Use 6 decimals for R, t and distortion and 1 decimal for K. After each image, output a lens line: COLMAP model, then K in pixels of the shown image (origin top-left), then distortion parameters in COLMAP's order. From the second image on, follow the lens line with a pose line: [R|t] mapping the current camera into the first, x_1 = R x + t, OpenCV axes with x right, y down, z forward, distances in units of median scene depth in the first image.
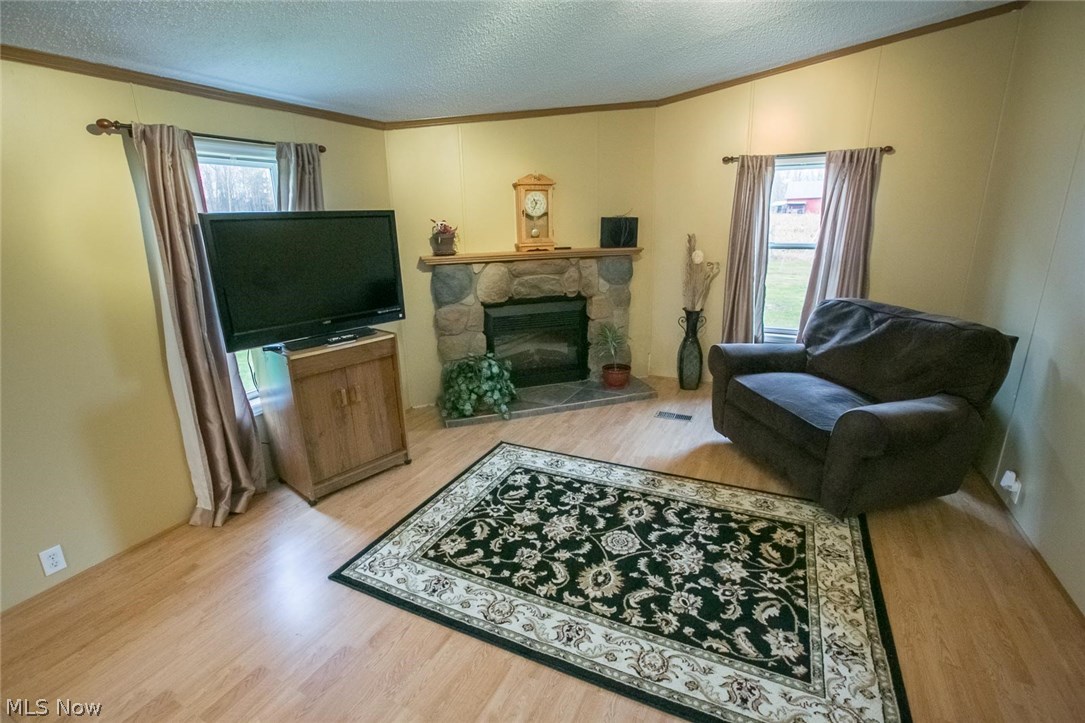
lens RADIAL K [[502.9, 0, 540.1], [0, 502.9, 356.1], [0, 0, 1]] dist [-0.015092, 0.003425]
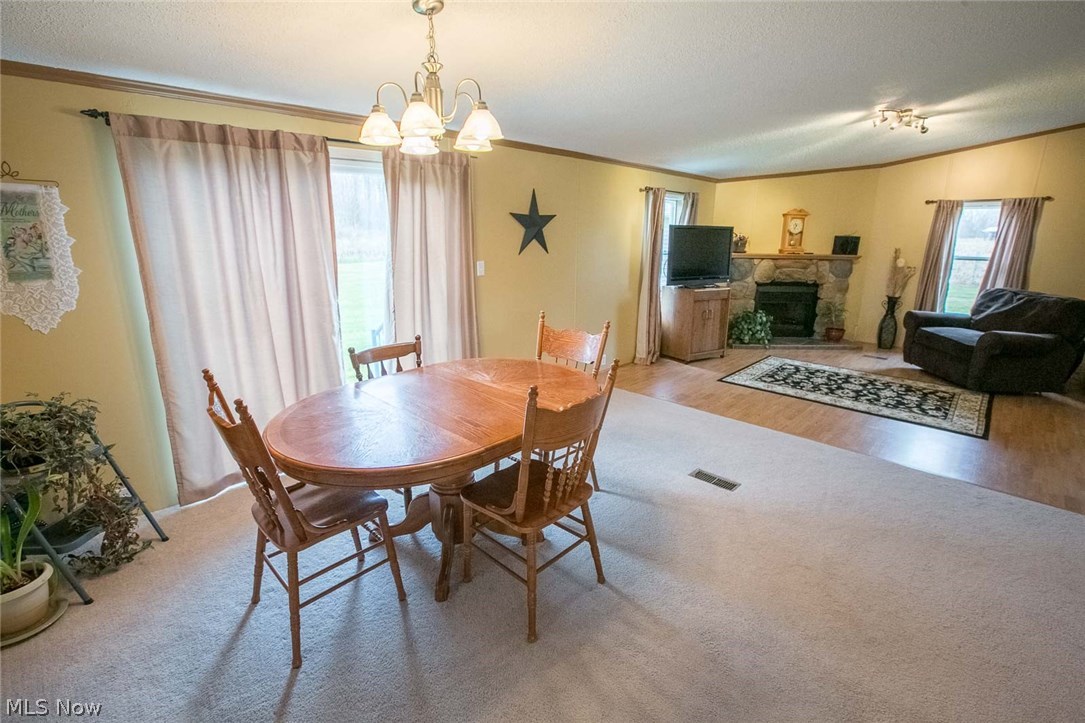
lens RADIAL K [[502.9, 0, 546.6], [0, 502.9, 369.7], [0, 0, 1]] dist [-0.015092, 0.003425]
pose [[0.959468, 0.104015, -0.261919, -0.340974], [-0.106786, 0.994275, 0.003673, 0.276979], [0.260801, 0.024445, 0.965083, -0.881656]]
